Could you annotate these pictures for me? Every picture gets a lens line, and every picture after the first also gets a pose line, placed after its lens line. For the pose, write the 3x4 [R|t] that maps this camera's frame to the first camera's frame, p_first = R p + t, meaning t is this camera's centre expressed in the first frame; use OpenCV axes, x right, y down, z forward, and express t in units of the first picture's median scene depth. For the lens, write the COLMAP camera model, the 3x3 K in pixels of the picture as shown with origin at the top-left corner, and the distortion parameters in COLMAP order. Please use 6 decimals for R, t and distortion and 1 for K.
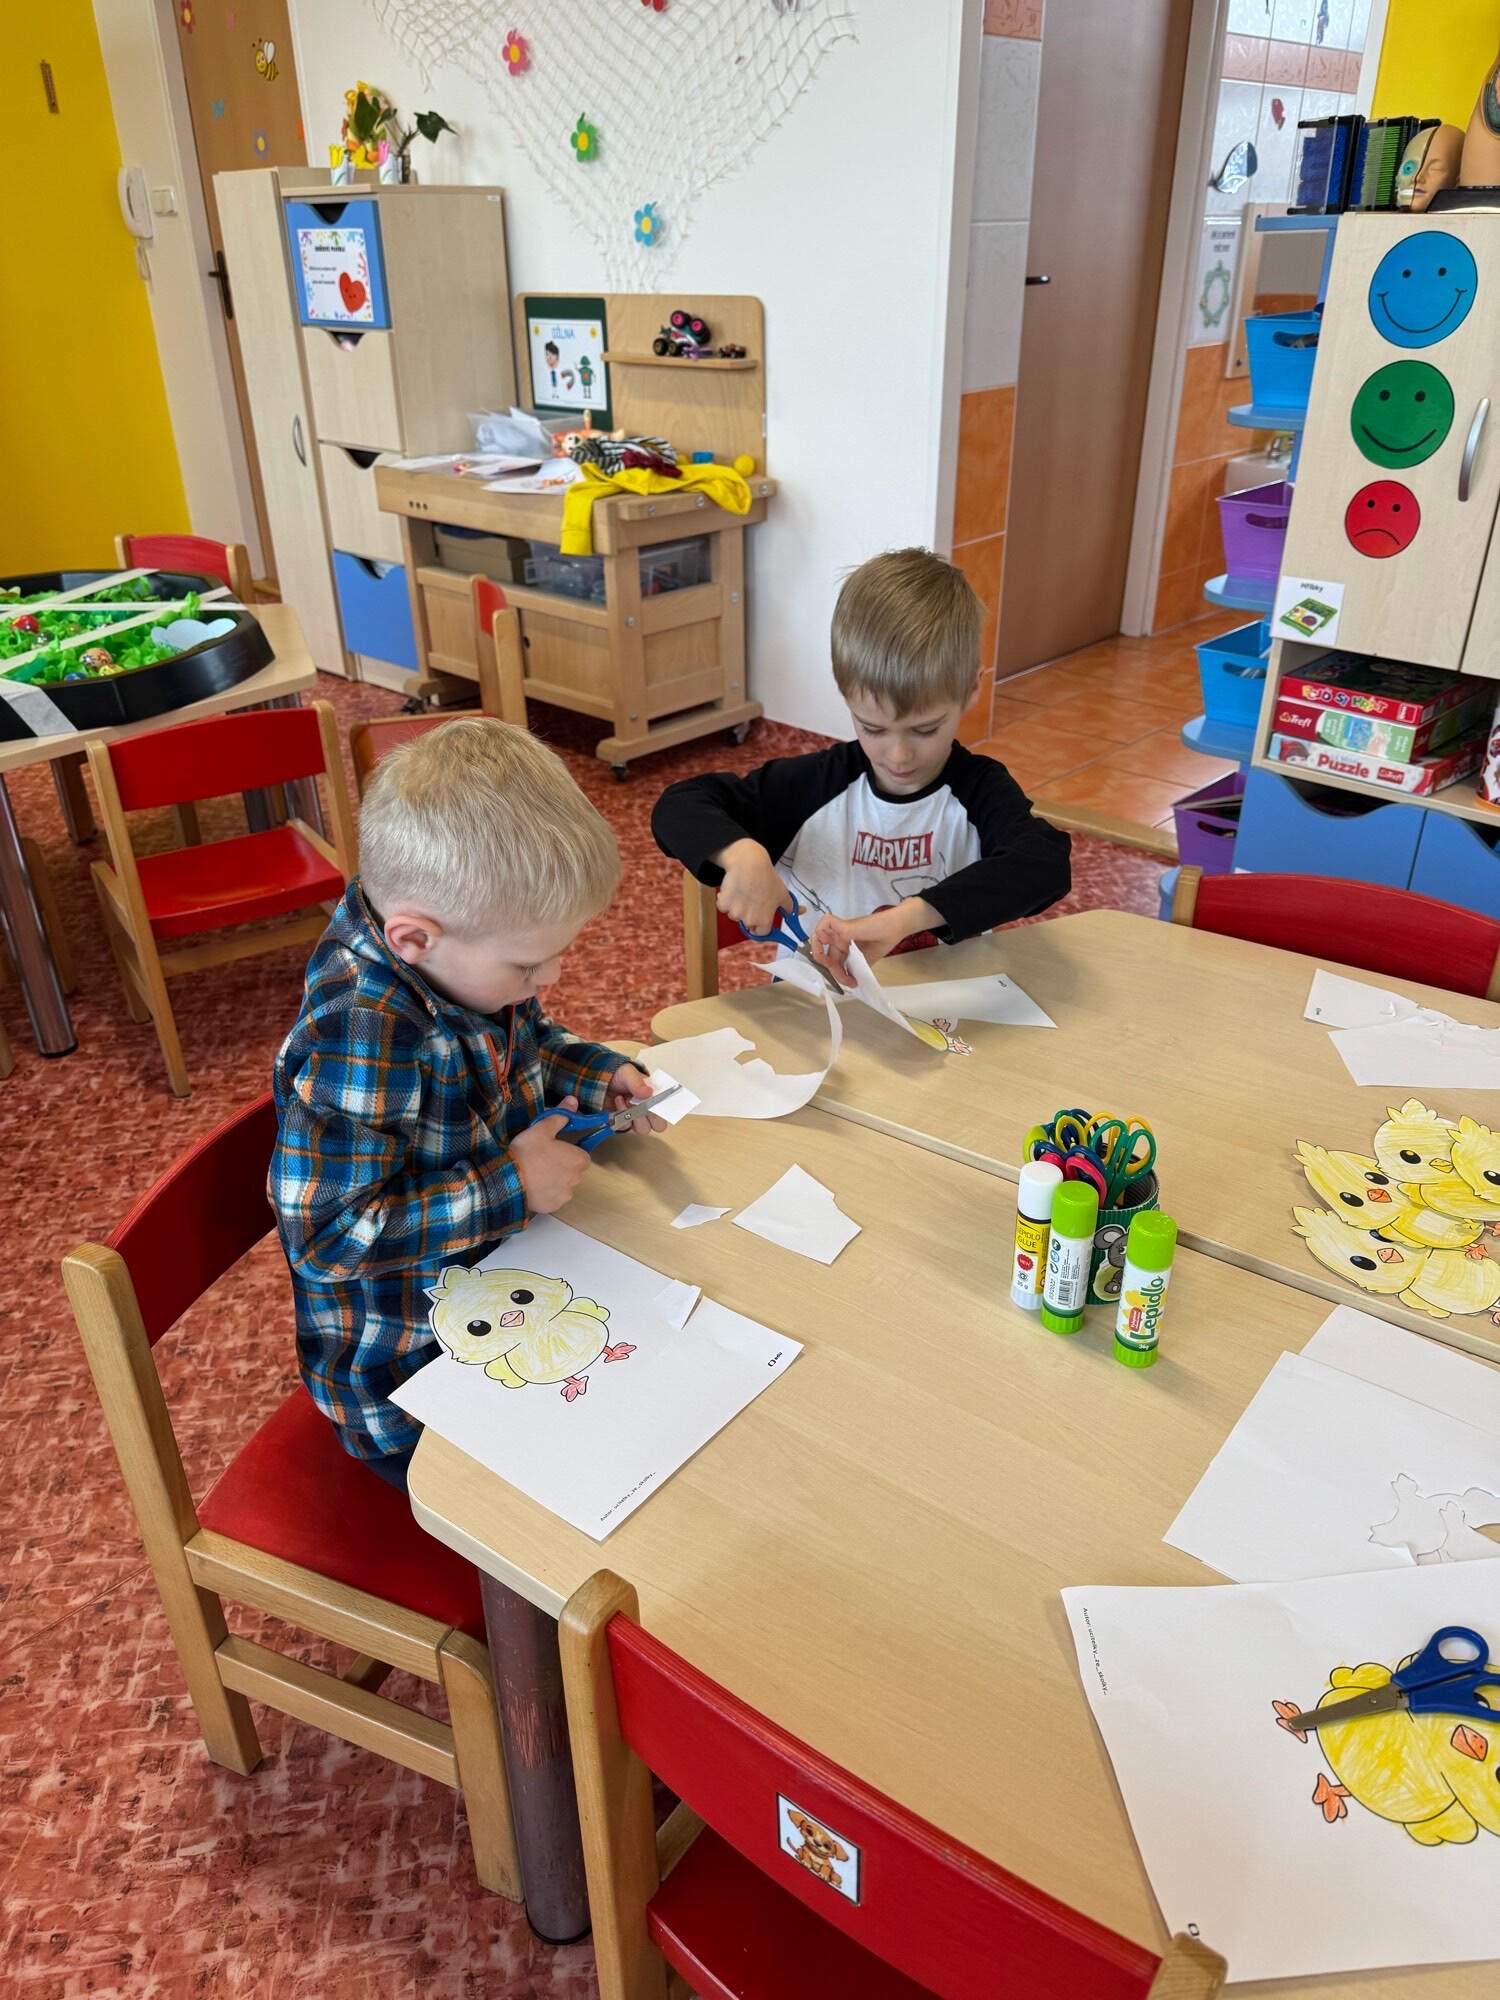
lens RADIAL K [[1435.1, 0, 750.7], [0, 1435.1, 1012.2], [0, 0, 1]] dist [-0.008208, -0.003900]
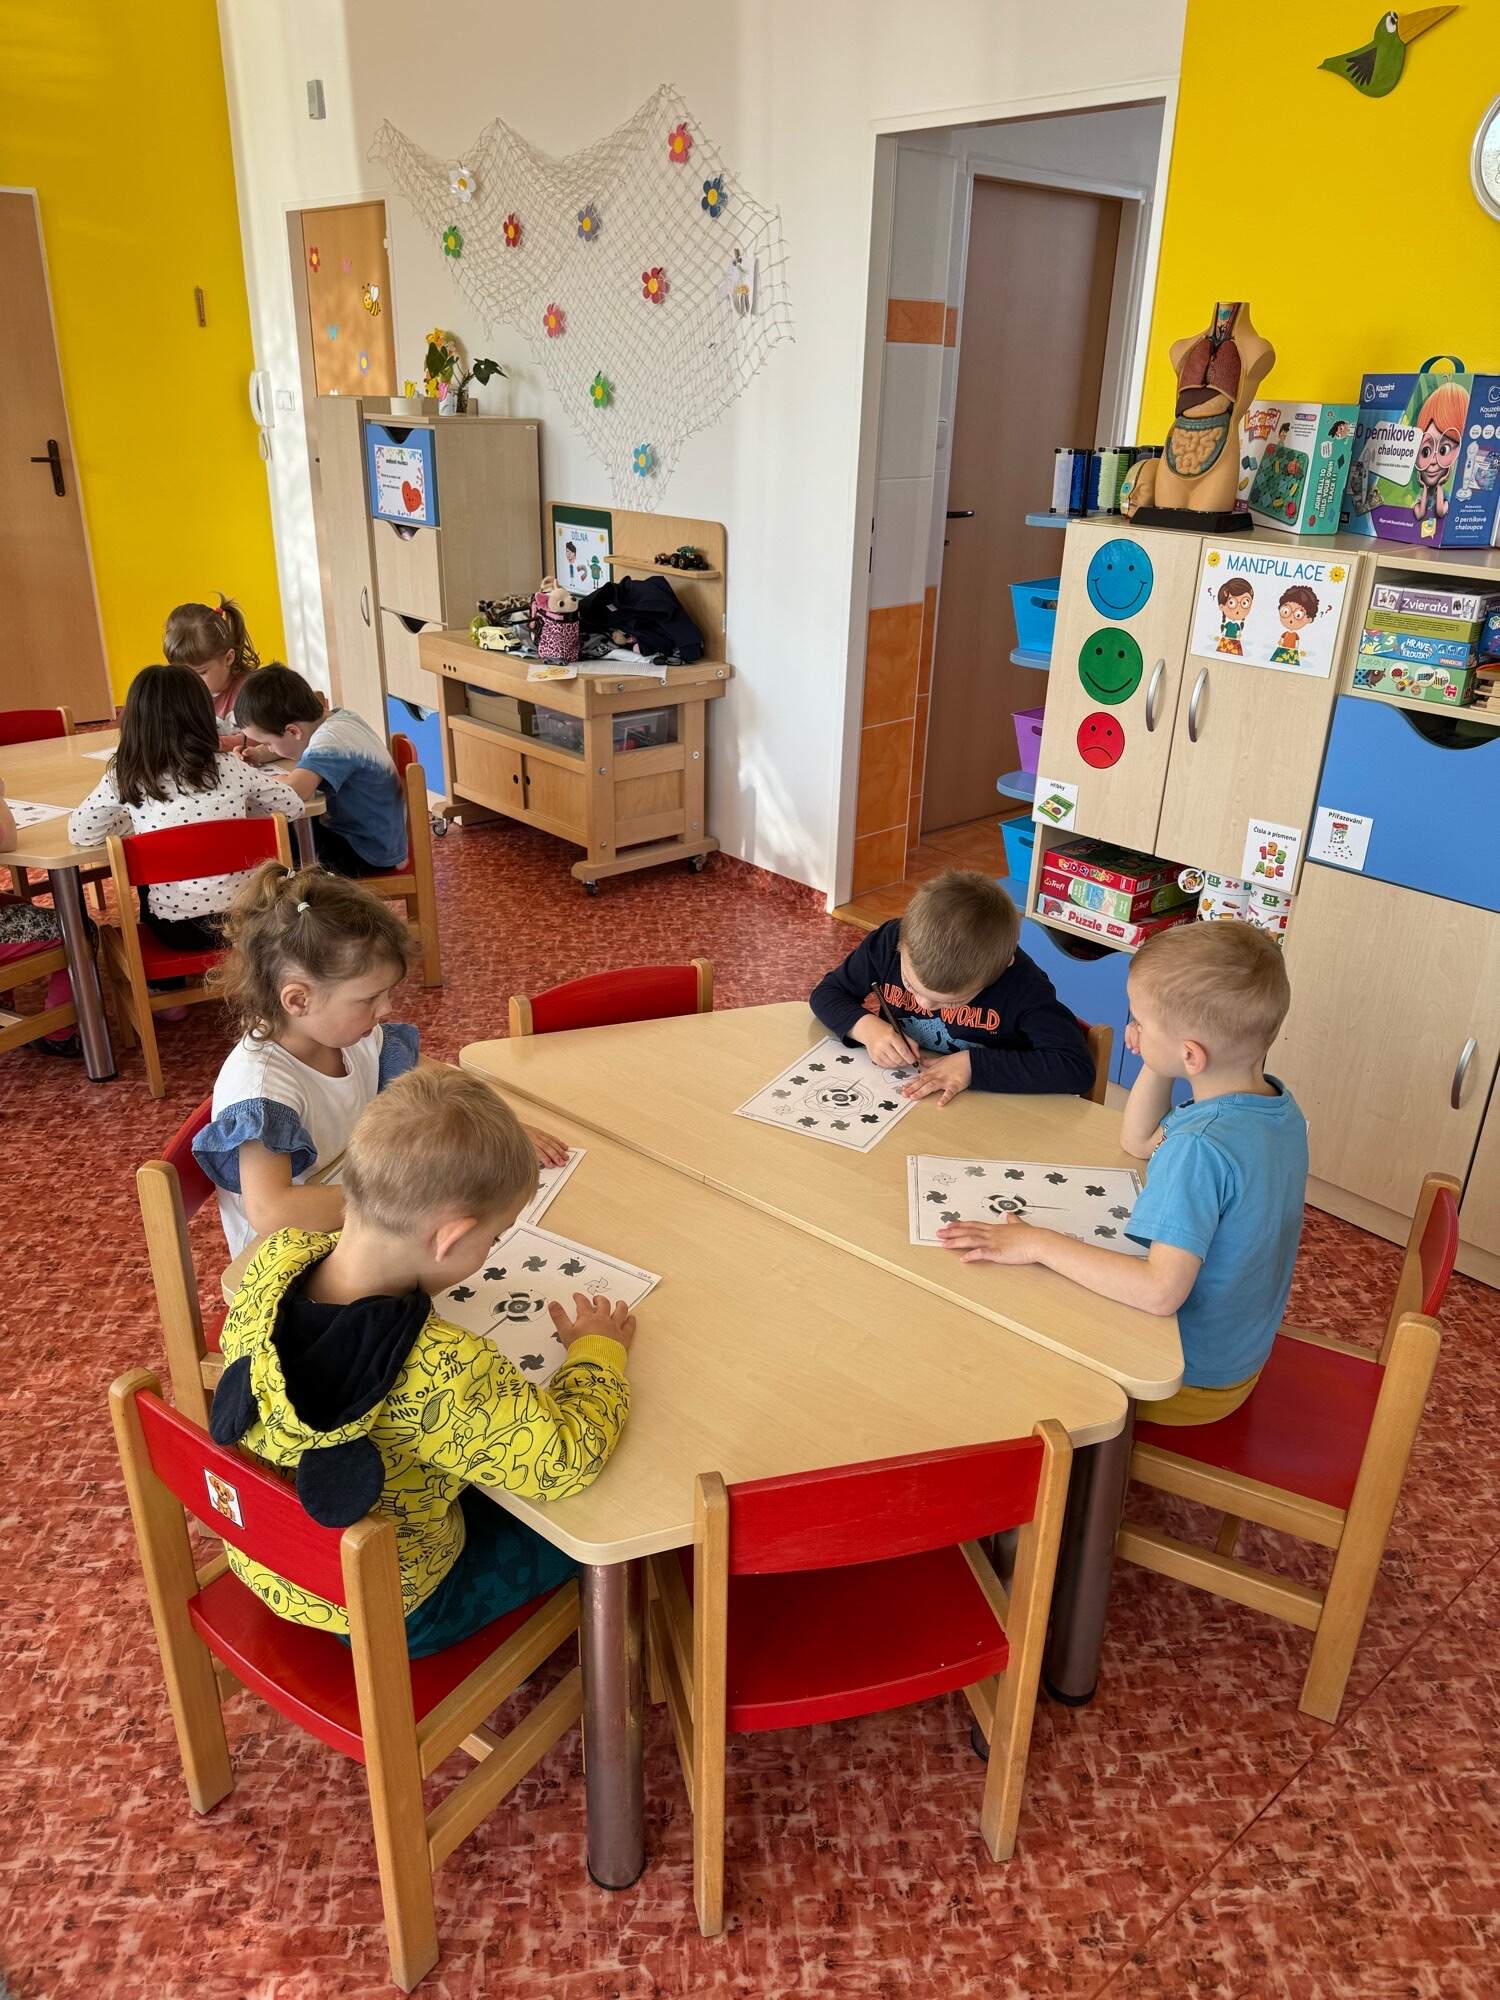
lens RADIAL K [[1435.1, 0, 805.2], [0, 1435.1, 1030.4], [0, 0, 1]] dist [-0.008208, -0.003900]
pose [[0.997035, 0.065156, -0.040947, 0.218243], [-0.067804, 0.995446, -0.067014, 0.031803], [0.036394, 0.069591, 0.996911, -0.303108]]
